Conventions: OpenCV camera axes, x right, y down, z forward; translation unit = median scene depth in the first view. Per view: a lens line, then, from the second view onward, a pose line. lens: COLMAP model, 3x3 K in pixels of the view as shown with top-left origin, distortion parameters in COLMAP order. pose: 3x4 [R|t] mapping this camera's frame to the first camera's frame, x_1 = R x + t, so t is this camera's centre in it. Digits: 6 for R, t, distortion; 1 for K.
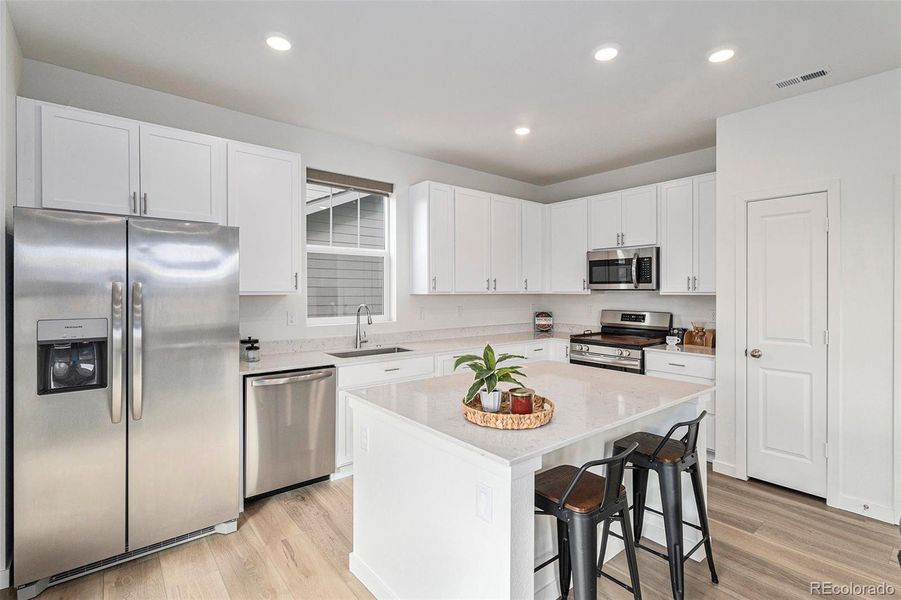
lens RADIAL K [[427.0, 0, 454.4], [0, 427.0, 290.9], [0, 0, 1]] dist [0.002275, 0.000193]
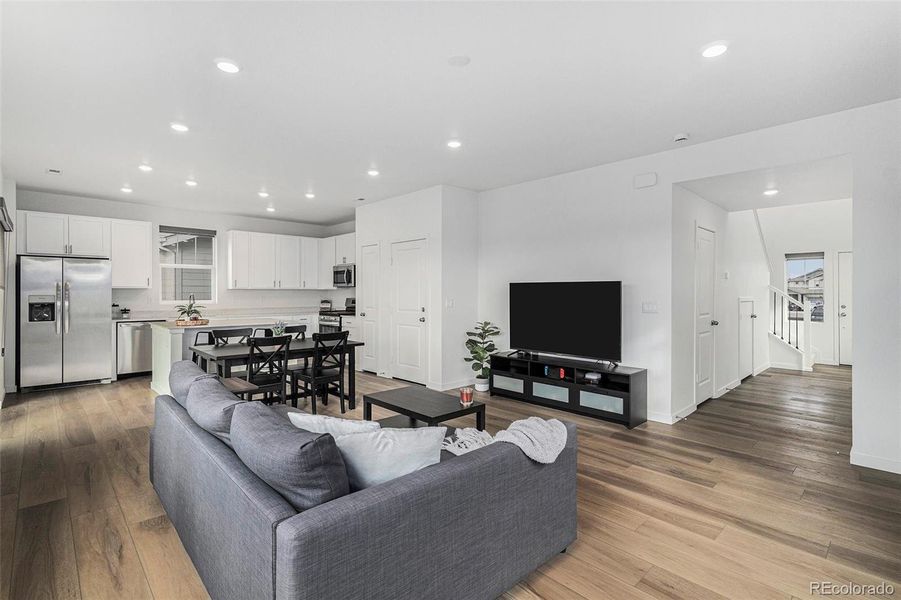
lens RADIAL K [[419.6, 0, 452.3], [0, 419.6, 290.2], [0, 0, 1]] dist [0.000842, 0.000107]
pose [[0.995753, -0.000518, 0.092067, 0.968674], [0.000838, 0.999994, -0.003432, 0.026905], [-0.092064, 0.003495, 0.995747, -1.255476]]
